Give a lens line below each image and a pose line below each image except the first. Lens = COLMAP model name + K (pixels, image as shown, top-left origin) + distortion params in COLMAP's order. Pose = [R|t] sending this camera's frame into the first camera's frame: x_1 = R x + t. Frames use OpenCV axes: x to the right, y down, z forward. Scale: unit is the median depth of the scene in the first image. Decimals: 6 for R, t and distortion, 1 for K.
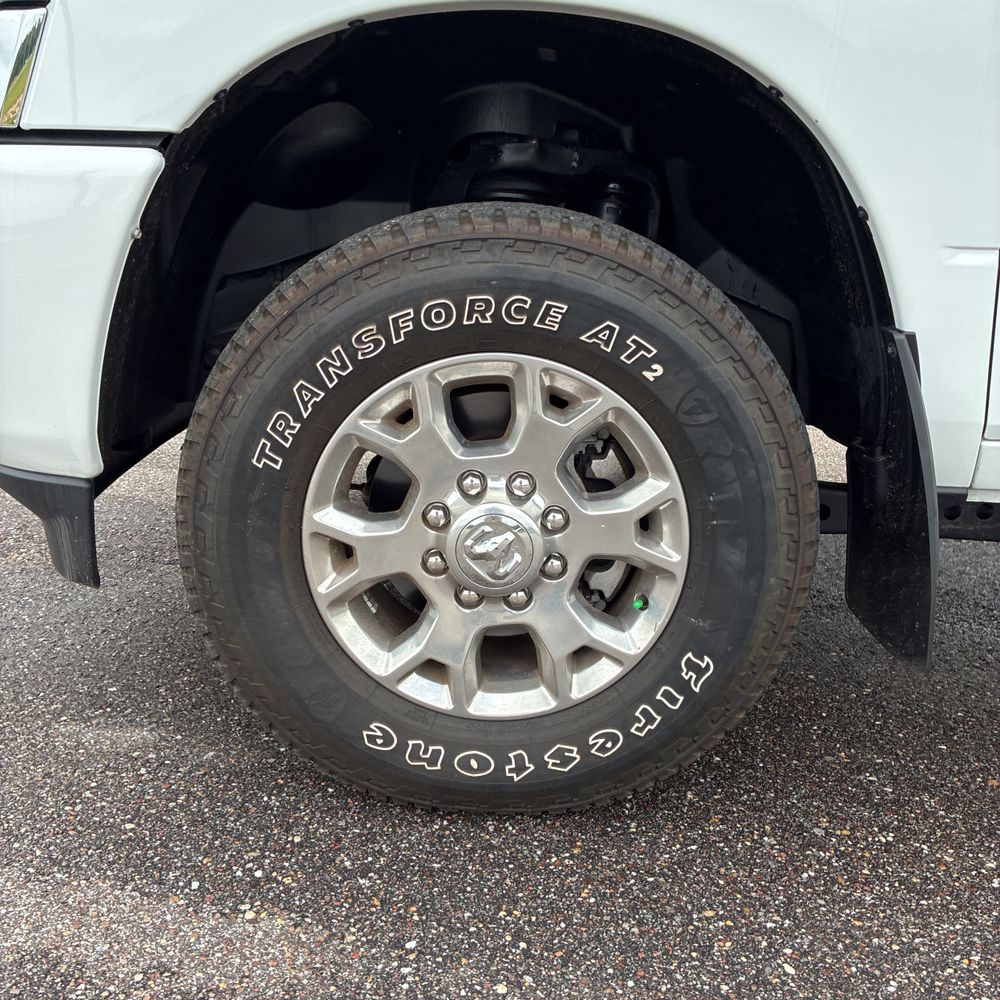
lens RADIAL K [[1014.8, 0, 504.1], [0, 1014.8, 491.1], [0, 0, 1]] dist [0.014195, 0.000000]
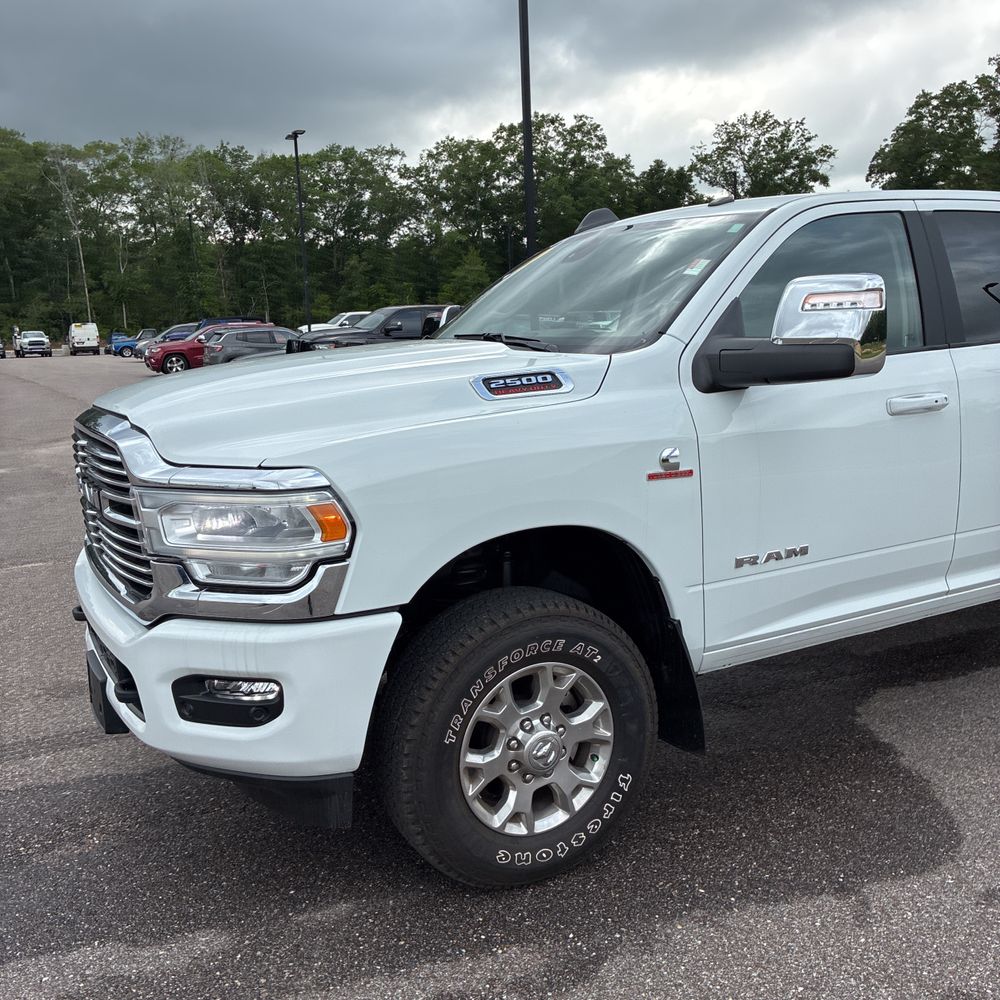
lens RADIAL K [[1014.8, 0, 501.5], [0, 1014.8, 505.4], [0, 0, 1]] dist [0.014195, 0.000000]
pose [[0.860754, -0.147626, 0.487144, -1.059841], [0.191627, 0.980593, -0.041430, -0.384534], [-0.471574, 0.129011, 0.872338, -0.917311]]
